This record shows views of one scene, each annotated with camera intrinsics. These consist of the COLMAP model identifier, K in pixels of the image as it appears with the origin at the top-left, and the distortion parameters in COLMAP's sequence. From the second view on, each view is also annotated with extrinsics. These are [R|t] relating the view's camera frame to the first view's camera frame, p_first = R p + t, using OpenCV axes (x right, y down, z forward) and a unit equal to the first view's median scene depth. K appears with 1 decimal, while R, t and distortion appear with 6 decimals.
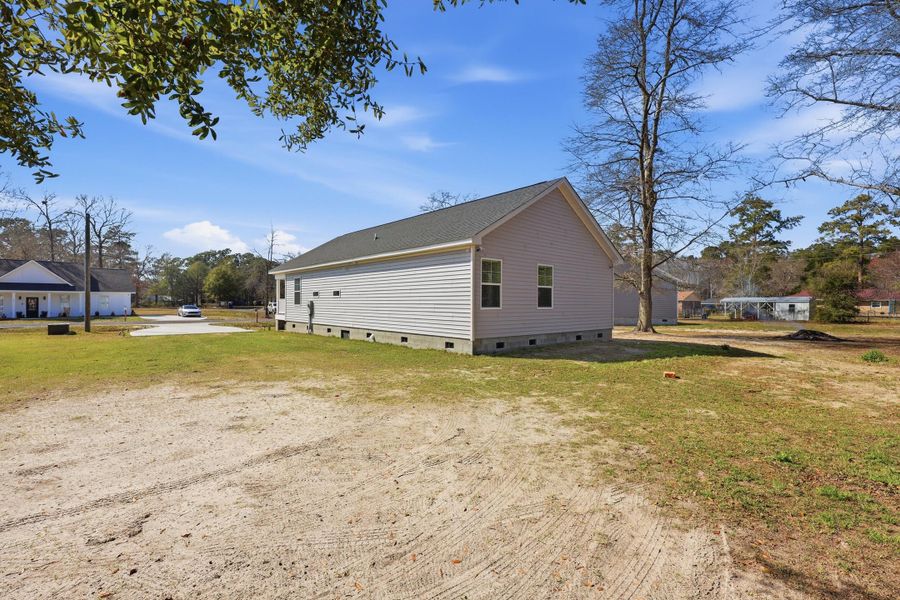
lens RADIAL K [[369.4, 0, 444.6], [0, 369.4, 303.8], [0, 0, 1]] dist [0.003766, 0.000093]
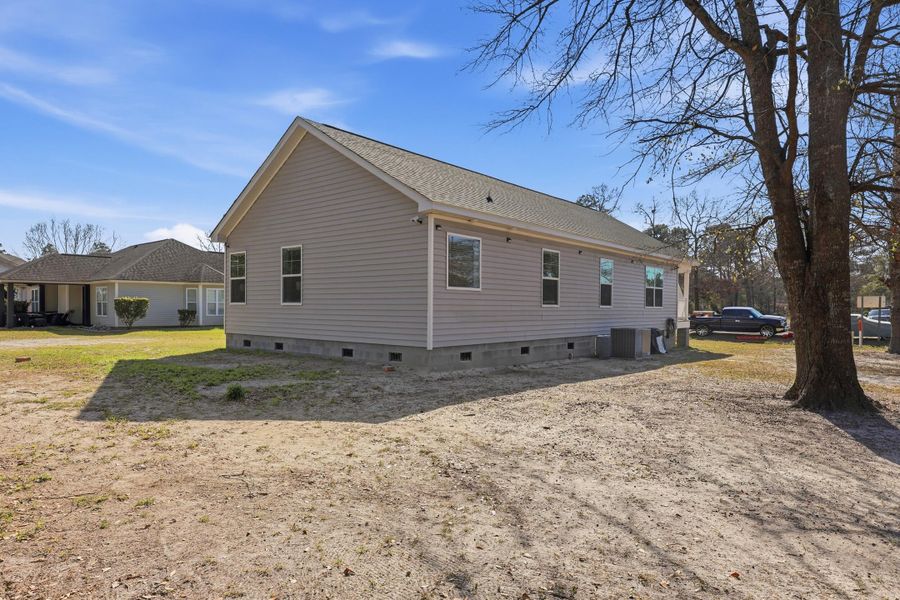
lens RADIAL K [[369.4, 0, 444.6], [0, 369.4, 303.8], [0, 0, 1]] dist [0.003766, 0.000093]
pose [[0.352164, -0.008834, -0.935897, 1.091393], [-0.004921, 0.999924, -0.011290, 0.018889], [0.935925, 0.008581, 0.352094, 1.031778]]
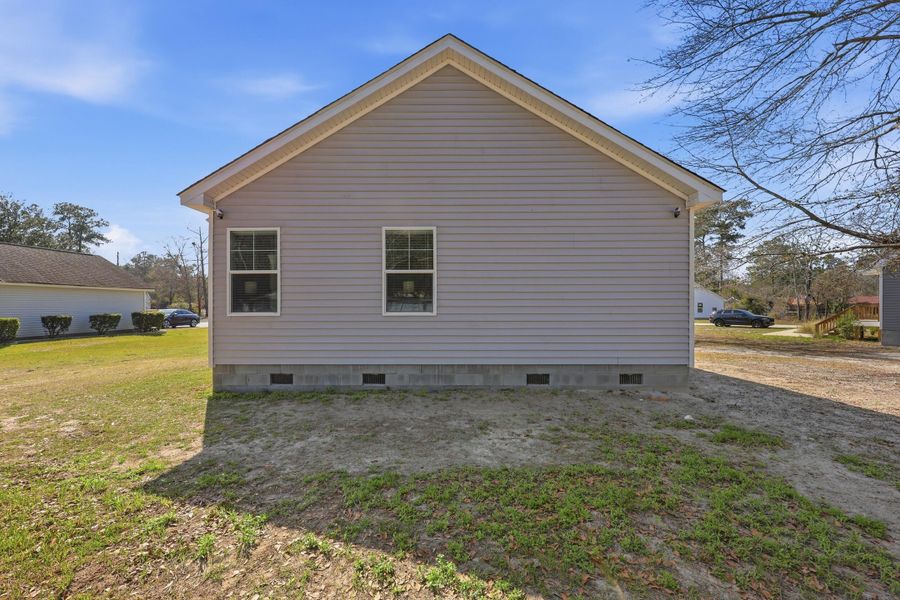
lens RADIAL K [[369.4, 0, 444.6], [0, 369.4, 303.8], [0, 0, 1]] dist [0.003766, 0.000093]
pose [[0.757656, -0.027311, -0.652083, 0.638521], [0.007015, 0.999407, -0.033707, 0.016206], [0.652617, 0.020963, 0.757398, 0.652483]]
